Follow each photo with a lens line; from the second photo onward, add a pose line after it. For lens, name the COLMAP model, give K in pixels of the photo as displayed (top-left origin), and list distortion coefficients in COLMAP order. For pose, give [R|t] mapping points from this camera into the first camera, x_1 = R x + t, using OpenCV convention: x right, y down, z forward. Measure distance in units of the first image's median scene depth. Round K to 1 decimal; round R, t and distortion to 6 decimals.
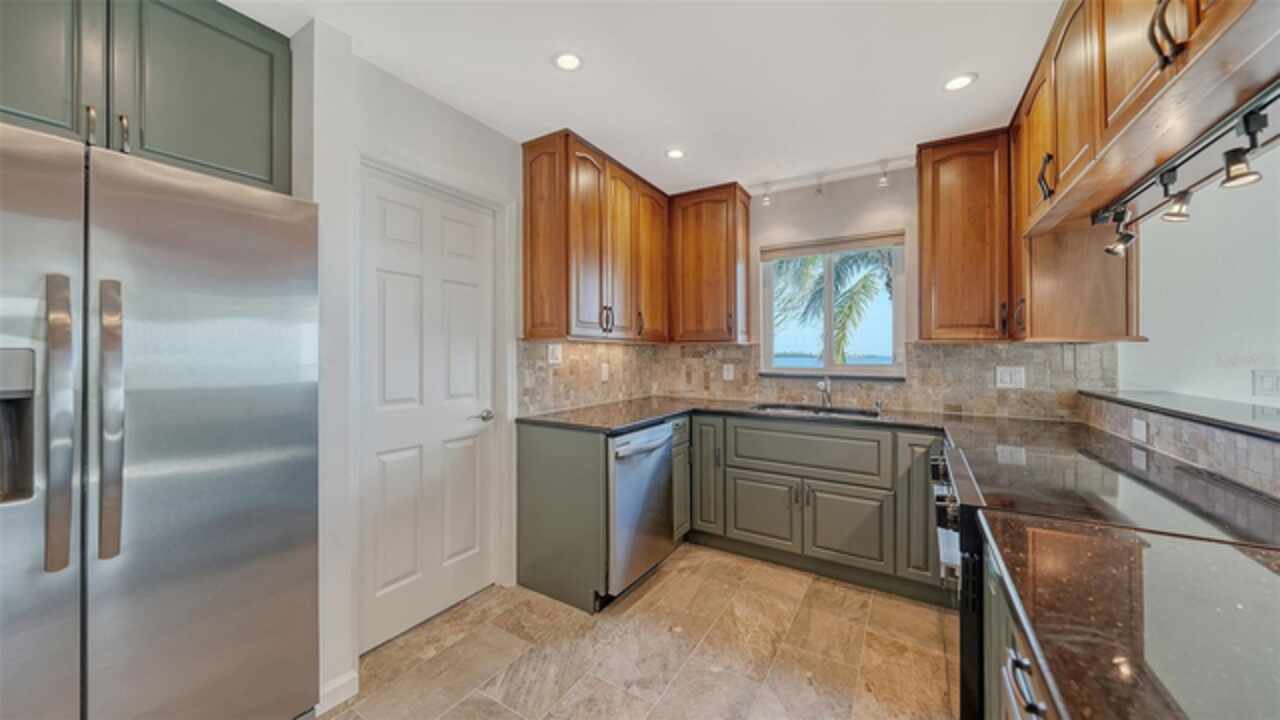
lens RADIAL K [[469.9, 0, 640.0], [0, 469.9, 360.0], [0, 0, 1]] dist [0.002910, 0.000058]
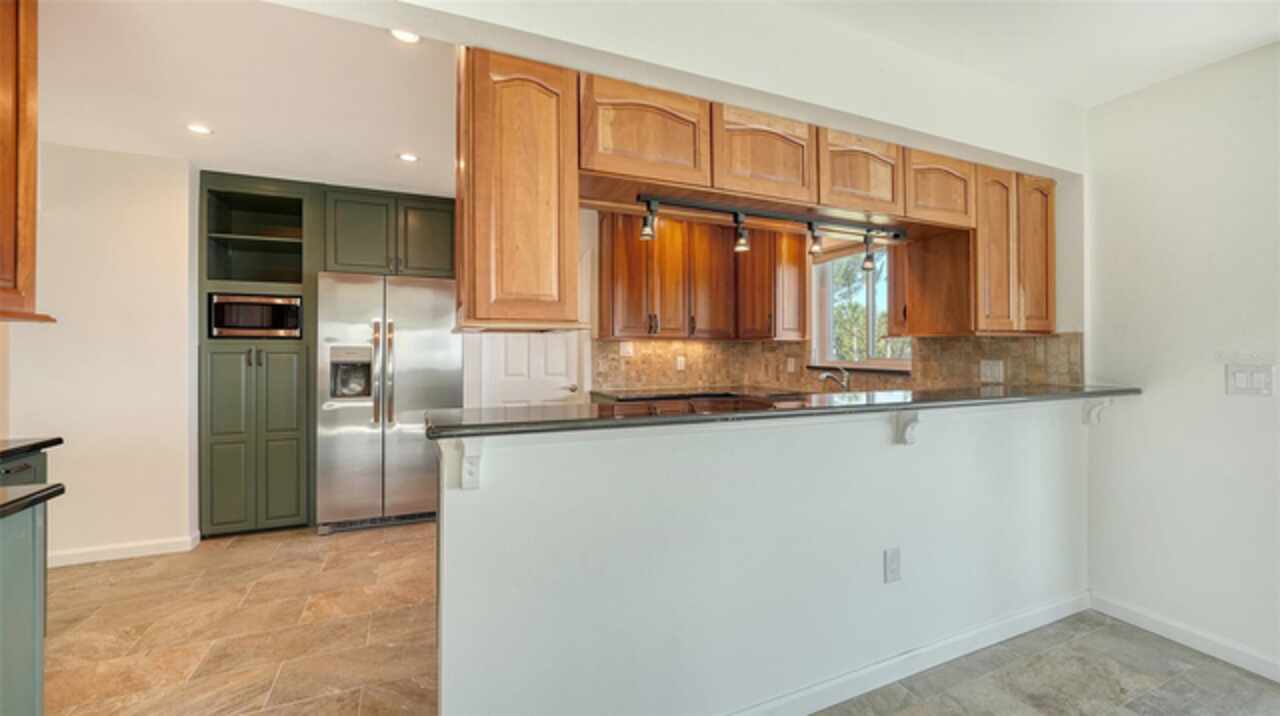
lens RADIAL K [[525.4, 0, 640.0], [0, 525.4, 358.0], [0, 0, 1]] dist [-0.000036, 0.000030]
pose [[0.821202, 0.005727, -0.570609, 0.735661], [-0.005766, 0.999982, 0.001738, 0.010558], [0.570609, 0.001863, 0.821220, -0.277411]]
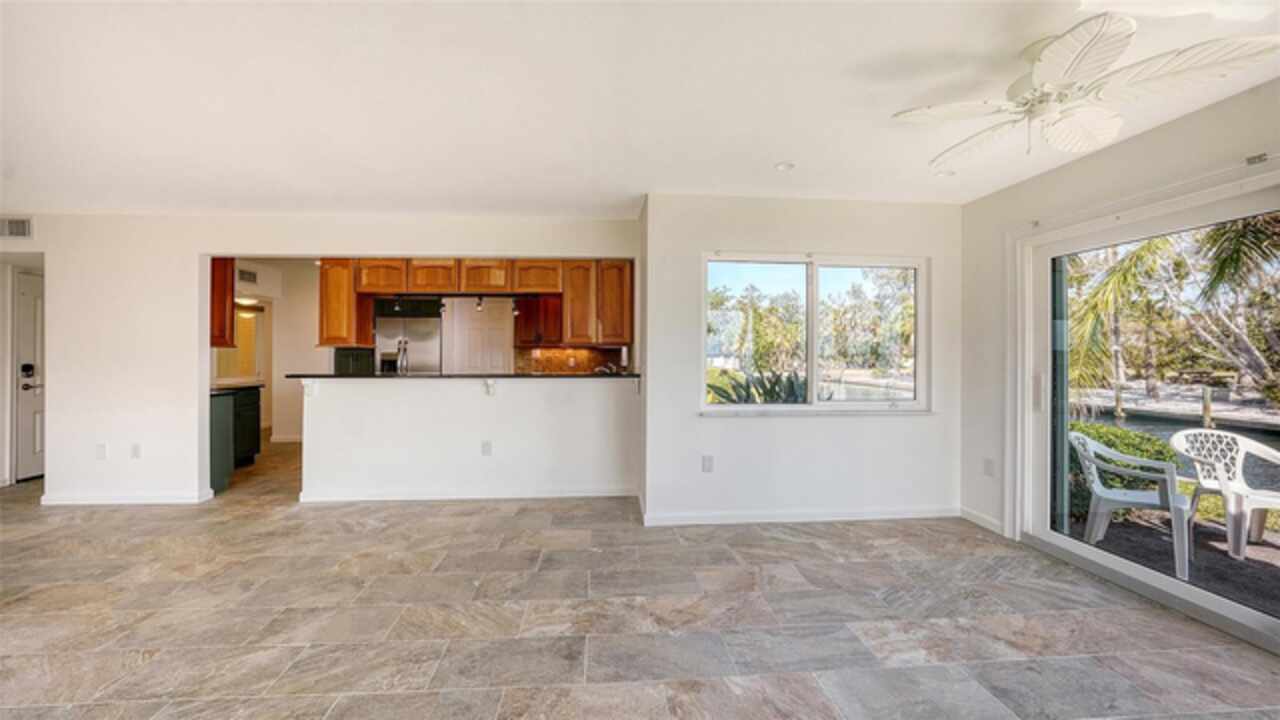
lens RADIAL K [[469.9, 0, 640.0], [0, 469.9, 360.0], [0, 0, 1]] dist [0.002910, 0.000058]
pose [[0.531735, 0.002827, -0.846906, 2.130155], [-0.005146, 0.999987, 0.000107, 0.016482], [0.846895, 0.004301, 0.531742, 0.142199]]
